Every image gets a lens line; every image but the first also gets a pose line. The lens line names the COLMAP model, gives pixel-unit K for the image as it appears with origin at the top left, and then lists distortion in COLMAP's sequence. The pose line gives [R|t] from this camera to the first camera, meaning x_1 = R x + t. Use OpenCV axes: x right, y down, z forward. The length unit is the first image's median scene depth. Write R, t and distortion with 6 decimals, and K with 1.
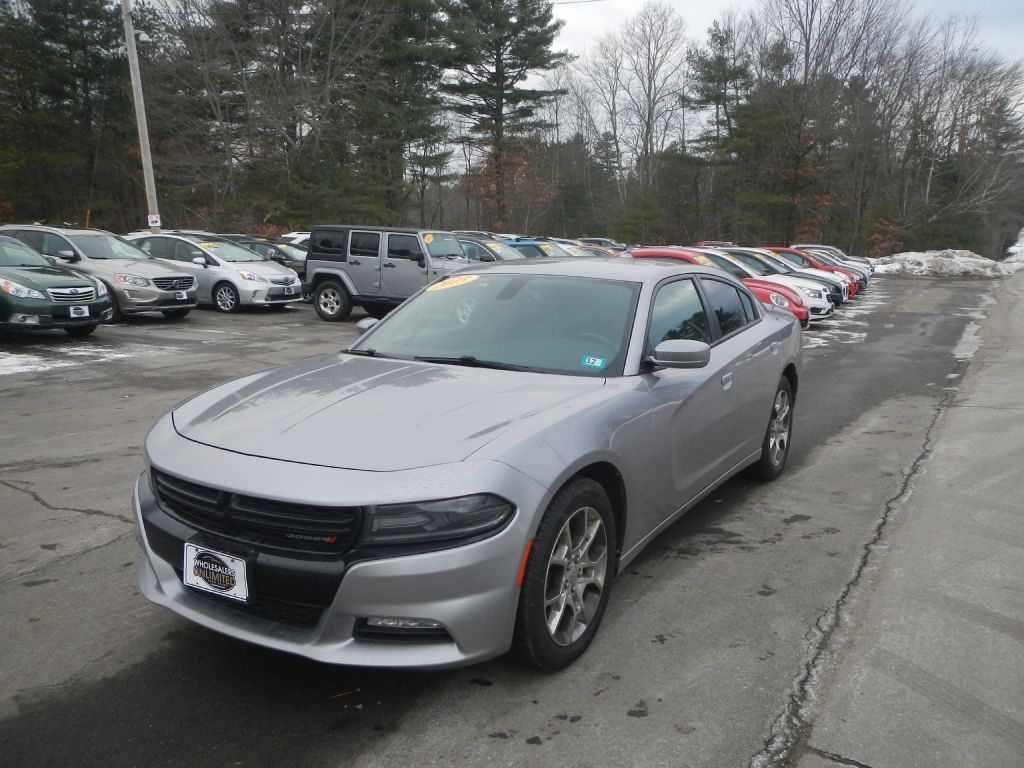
lens RADIAL K [[841.5, 0, 513.1], [0, 841.5, 382.5], [0, 0, 1]] dist [0.000783, -0.004278]
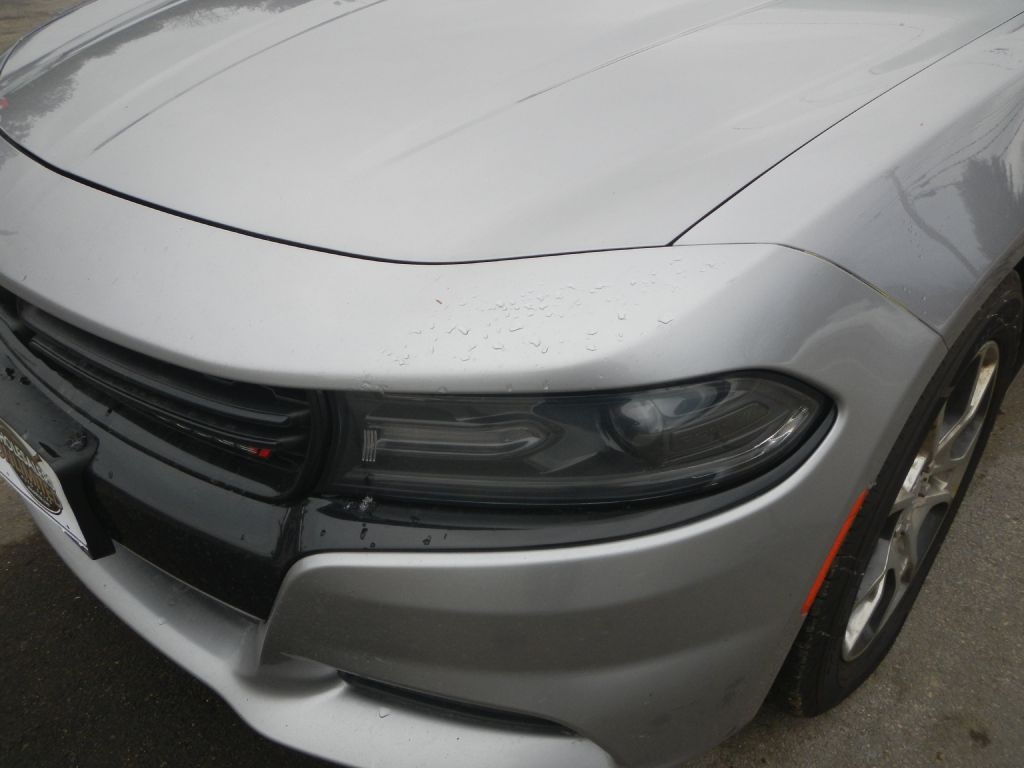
lens RADIAL K [[841.5, 0, 510.9], [0, 841.5, 383.2], [0, 0, 1]] dist [0.000783, -0.004278]
pose [[0.981755, 0.092397, -0.166192, -0.014958], [-0.019116, 0.917538, 0.397189, 0.006052], [0.189187, -0.386766, 0.902563, 0.171495]]
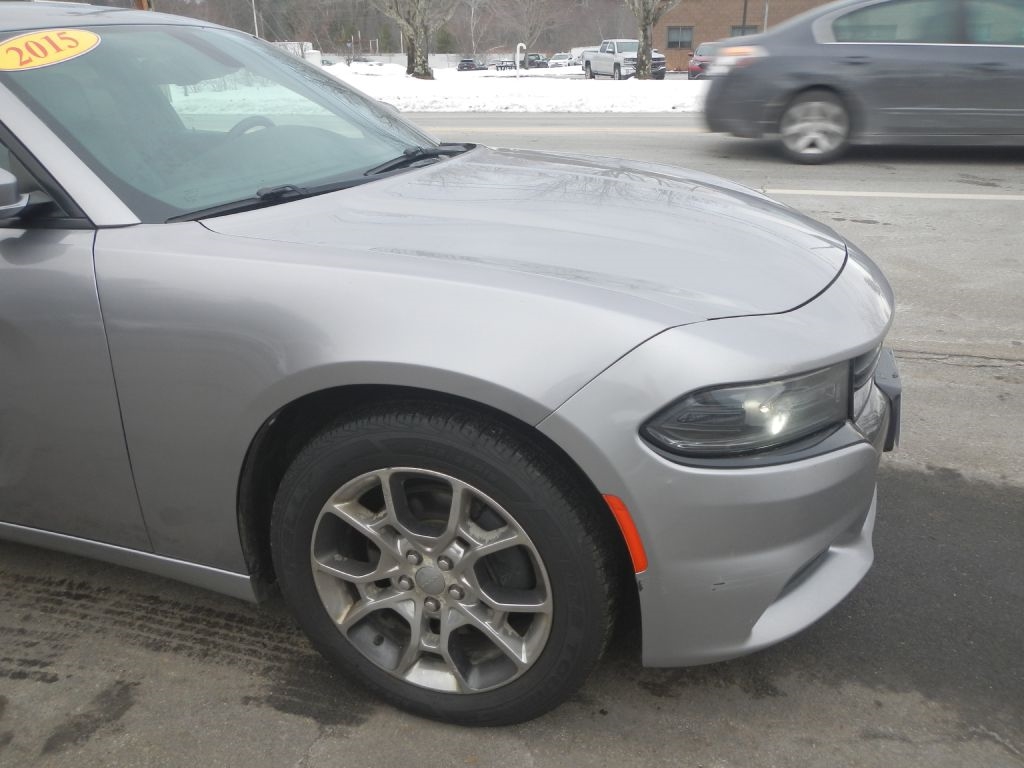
lens RADIAL K [[841.5, 0, 509.5], [0, 841.5, 389.3], [0, 0, 1]] dist [0.000783, -0.004278]
pose [[-0.224431, -0.368166, 0.902266, -0.235847], [0.183398, 0.893383, 0.410160, -0.038259], [-0.957077, 0.257527, -0.132982, 0.351872]]
